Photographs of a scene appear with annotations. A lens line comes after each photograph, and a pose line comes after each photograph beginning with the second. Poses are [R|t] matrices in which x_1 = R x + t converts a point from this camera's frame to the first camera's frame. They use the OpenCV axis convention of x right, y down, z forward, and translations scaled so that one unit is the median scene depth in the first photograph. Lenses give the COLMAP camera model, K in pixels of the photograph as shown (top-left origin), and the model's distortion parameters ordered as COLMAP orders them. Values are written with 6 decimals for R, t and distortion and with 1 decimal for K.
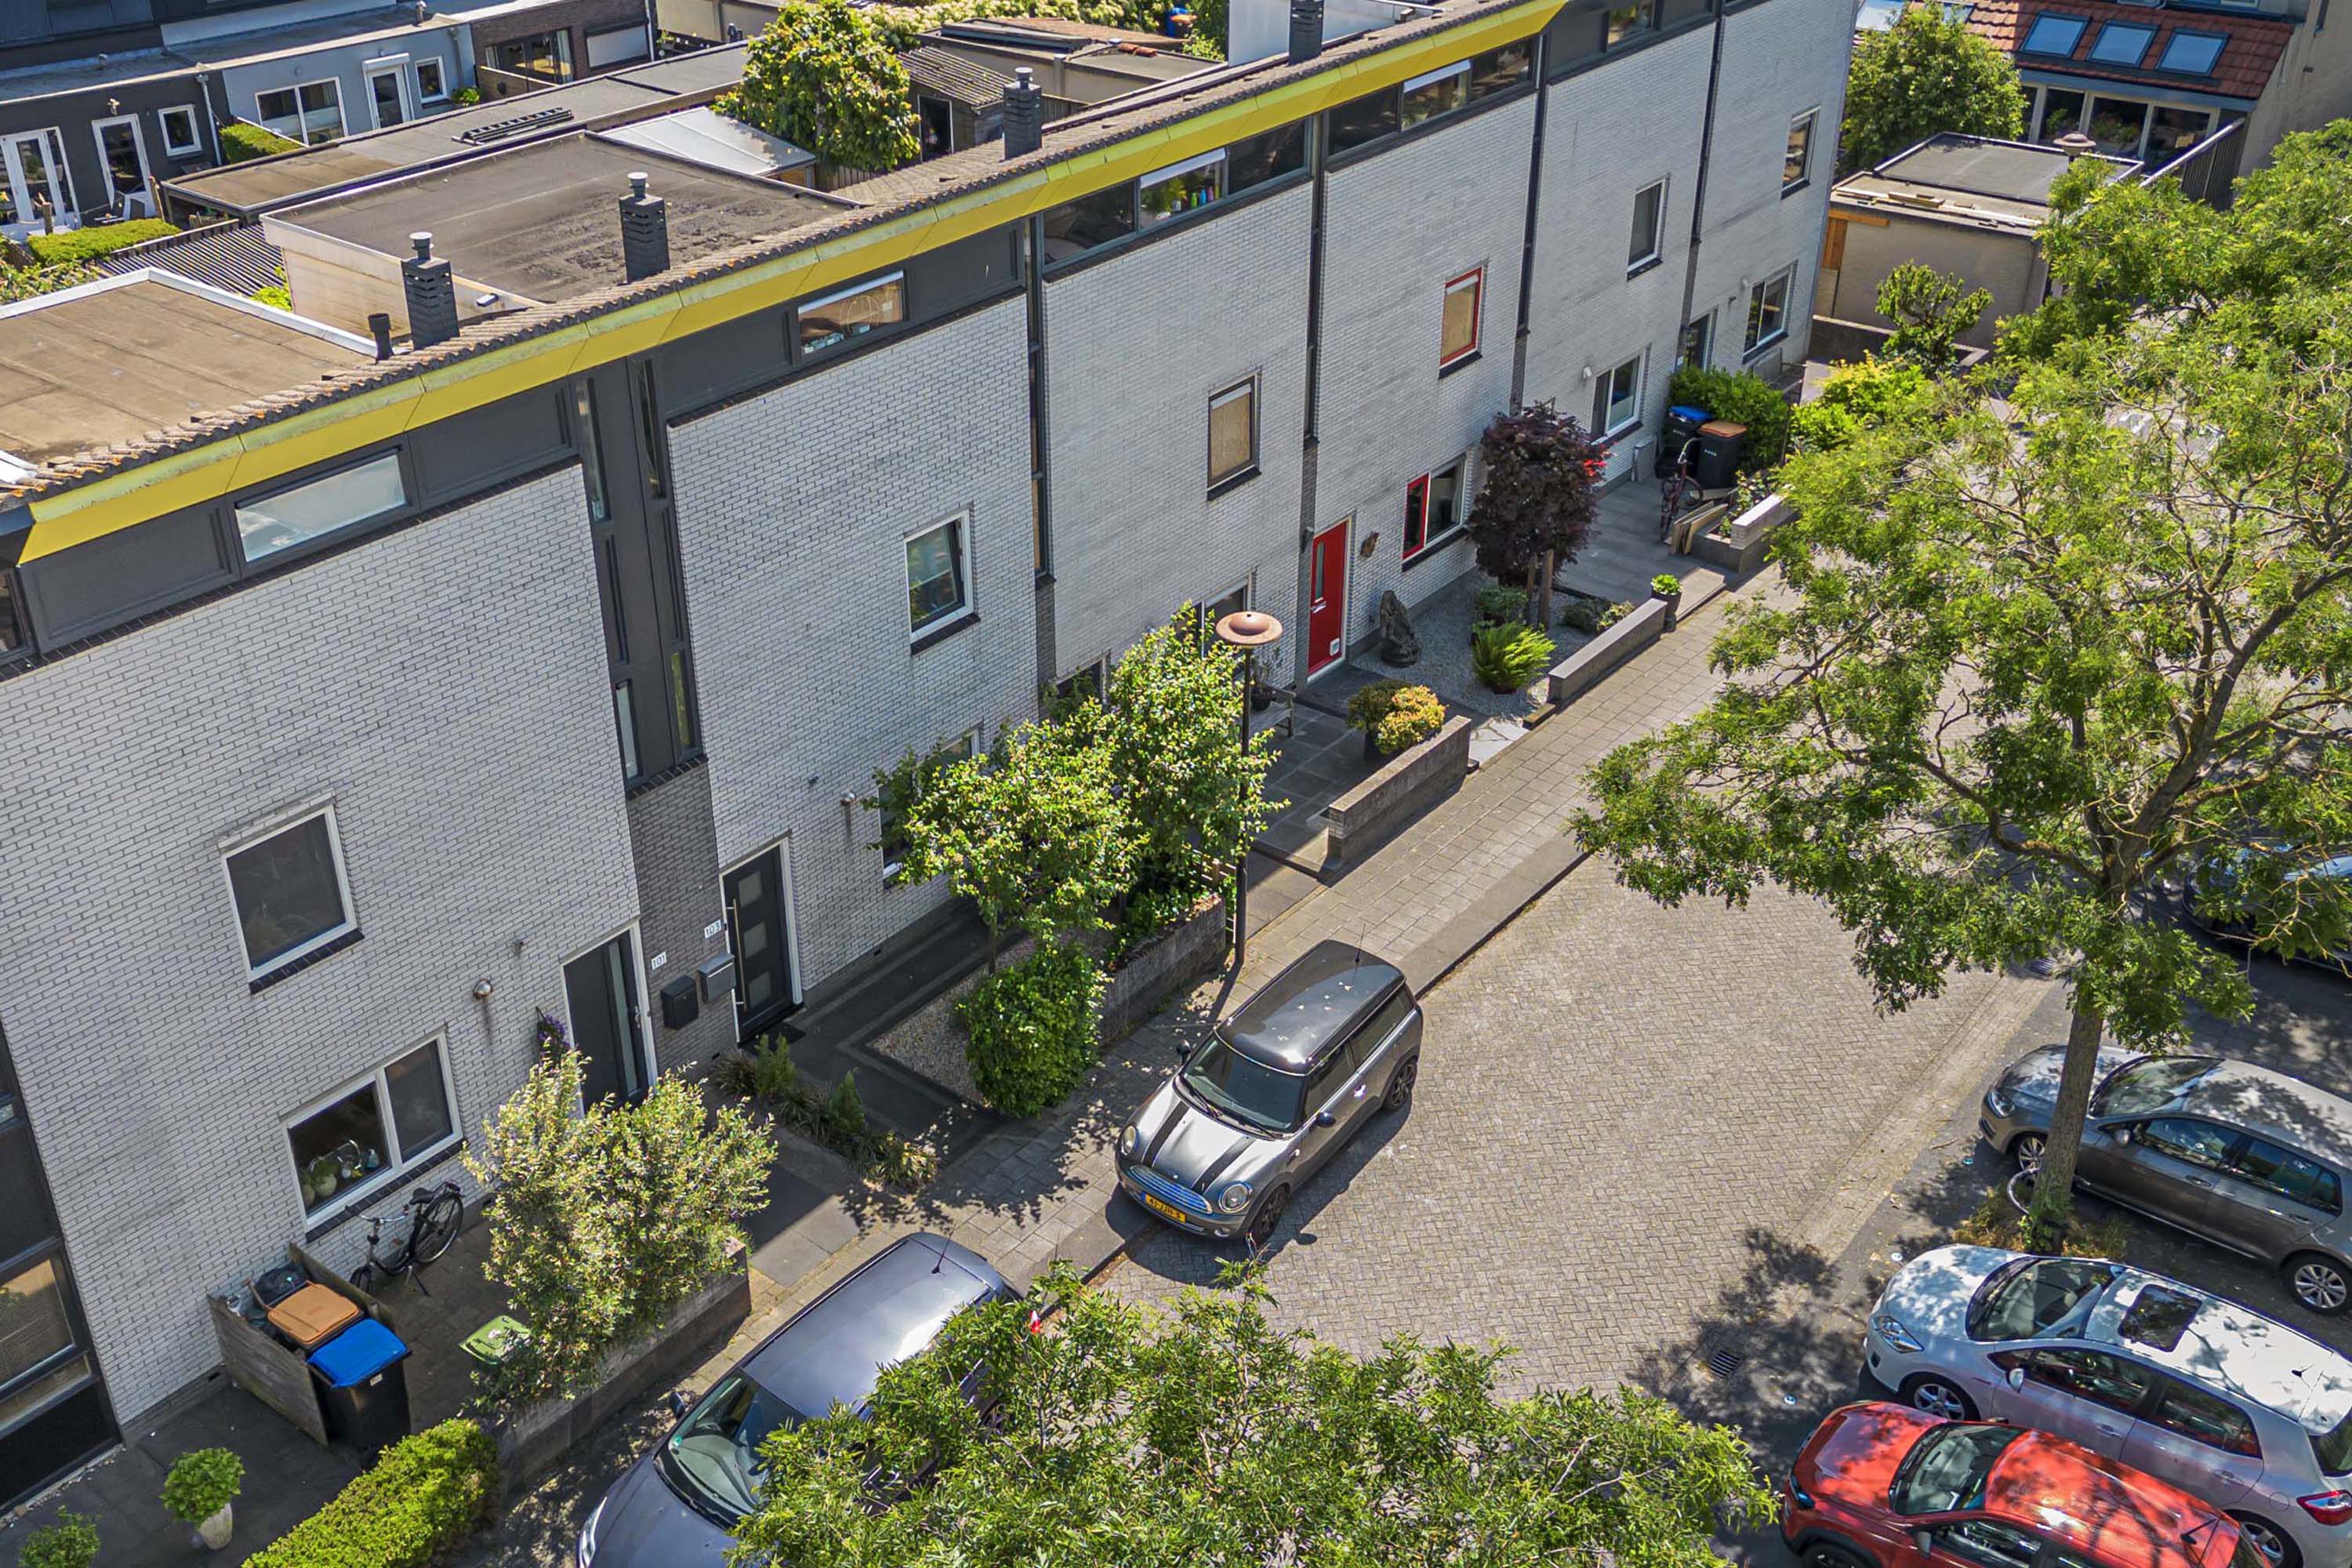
lens RADIAL K [[2349.0, 0, 1117.8], [0, 2349.0, 835.5], [0, 0, 1]] dist [0.124139, -0.208827]
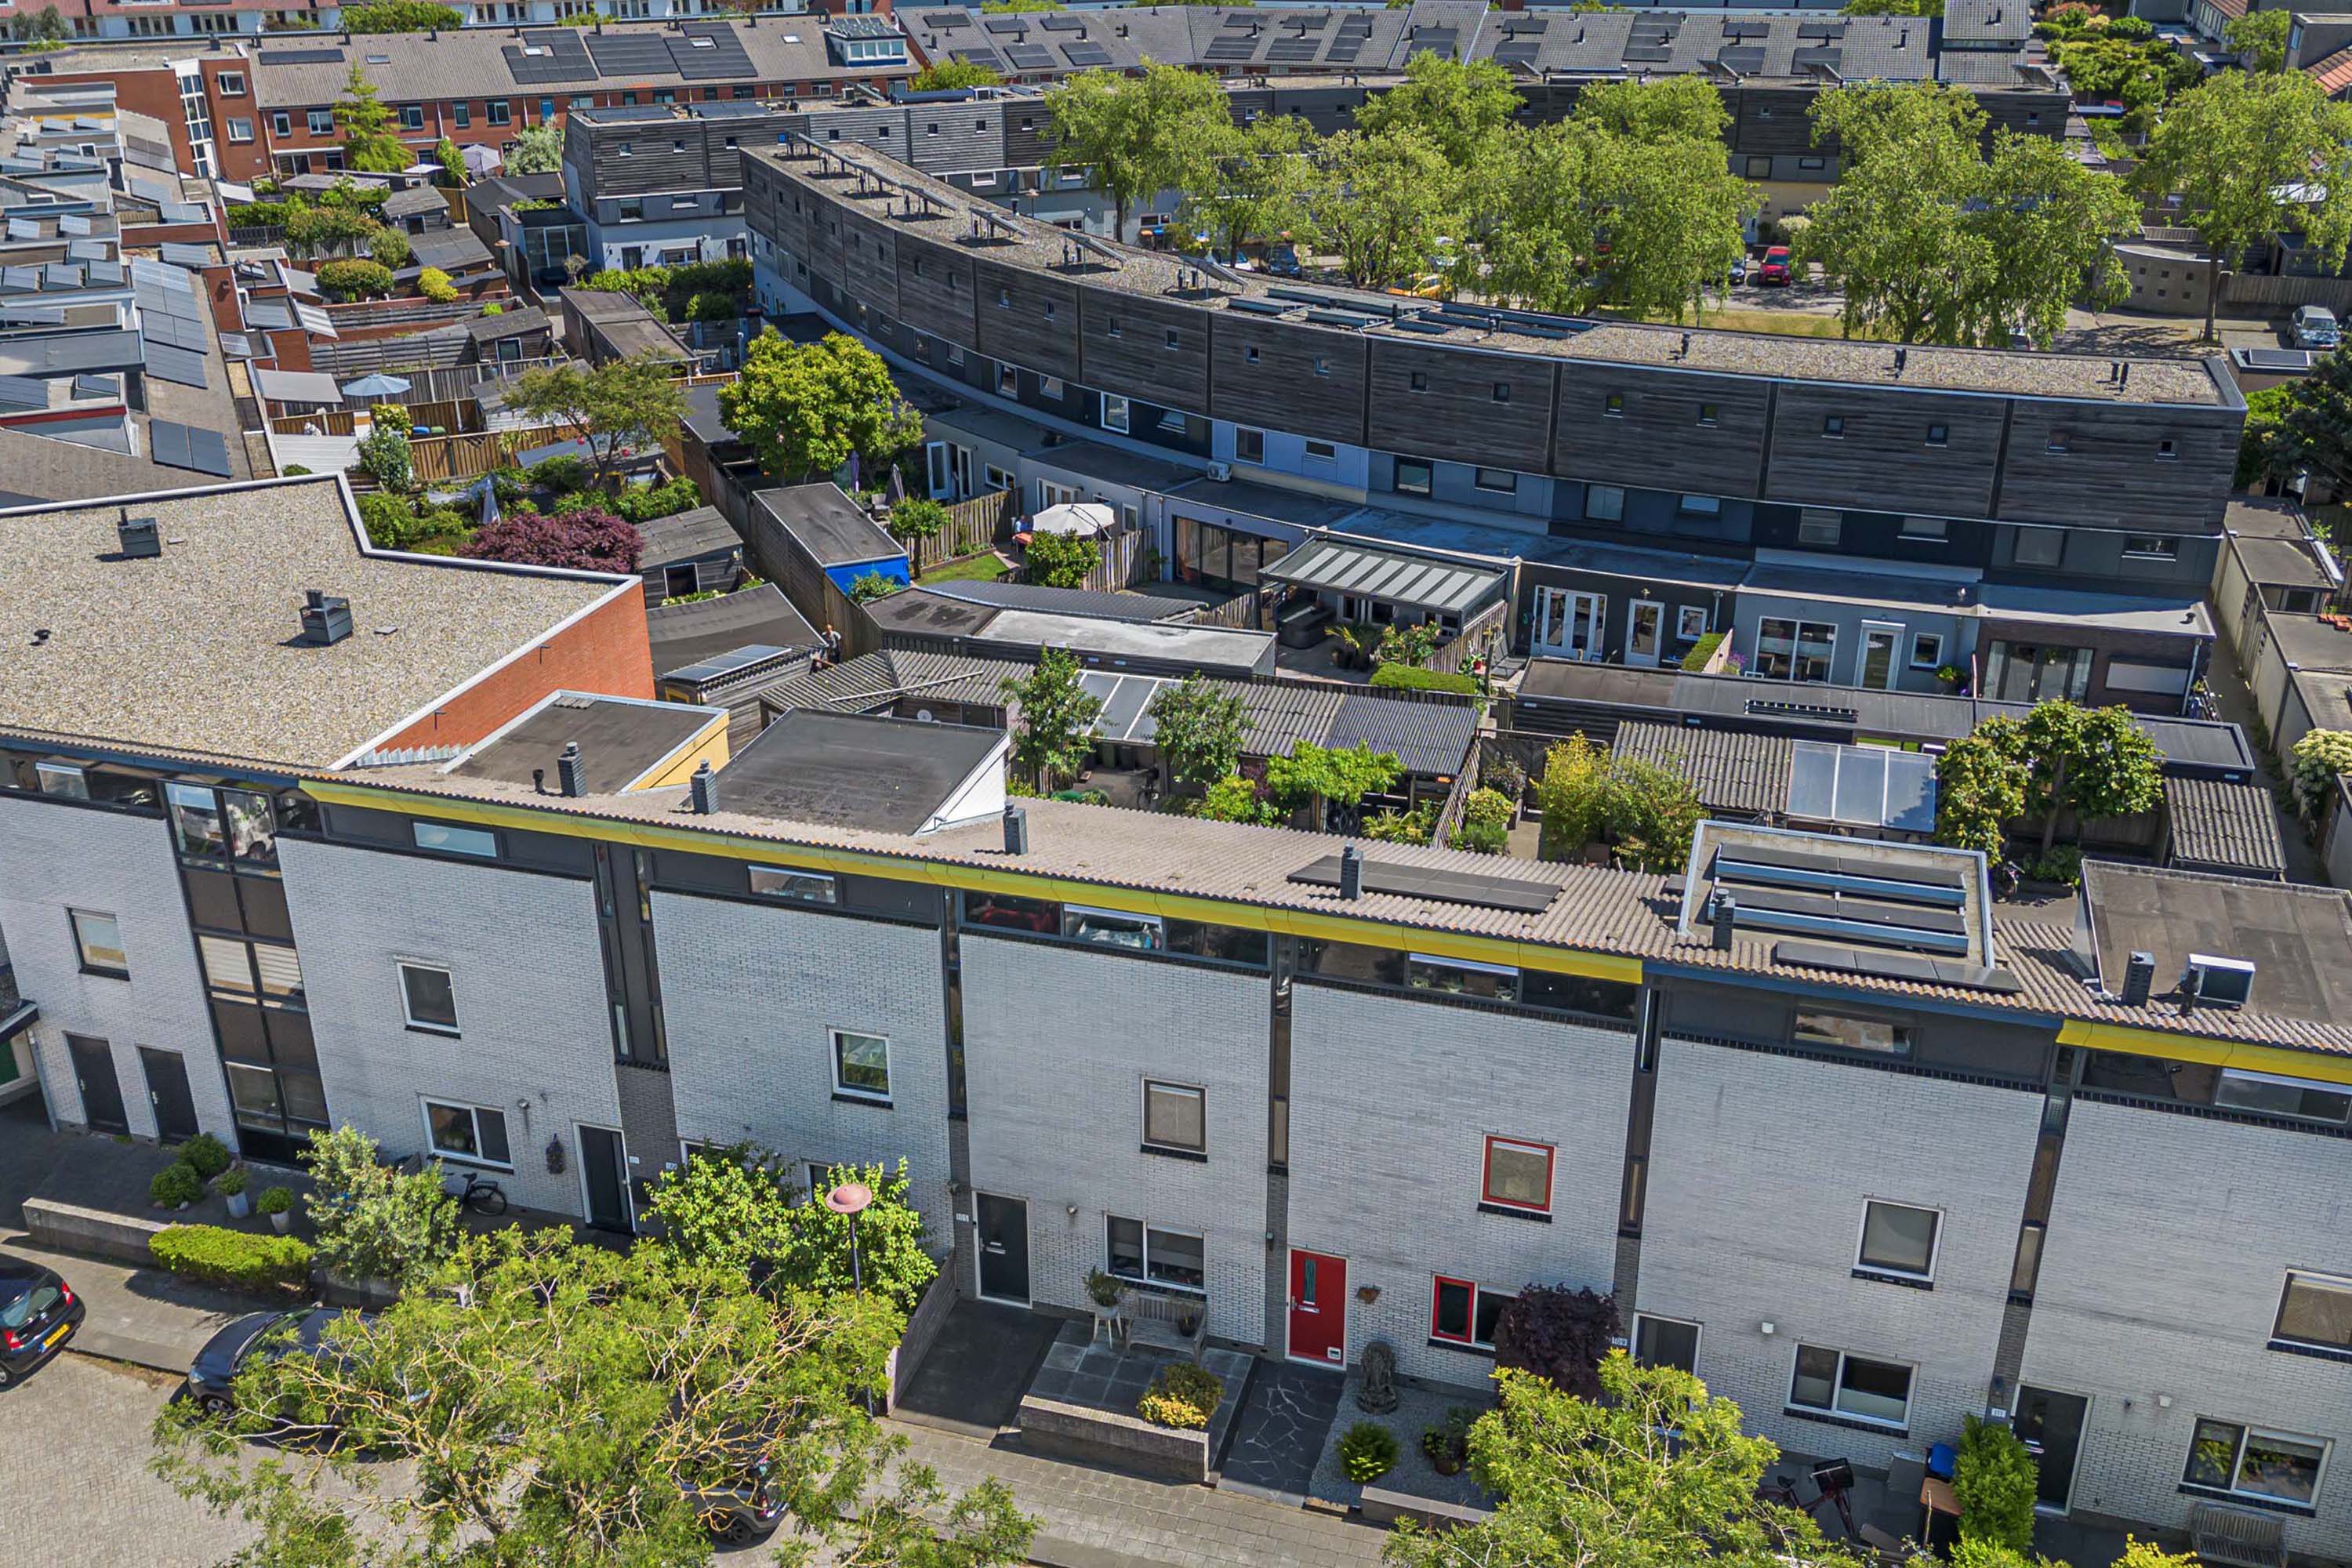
lens RADIAL K [[2153.5, 0, 1176.0], [0, 2153.5, 784.0], [0, 0, 1]] dist [0.103372, -0.132078]
pose [[0.353711, 0.386733, -0.851661, 0.969360], [-0.469189, 0.861043, 0.196130, -0.553930], [0.809166, 0.330217, 0.486012, 0.375809]]
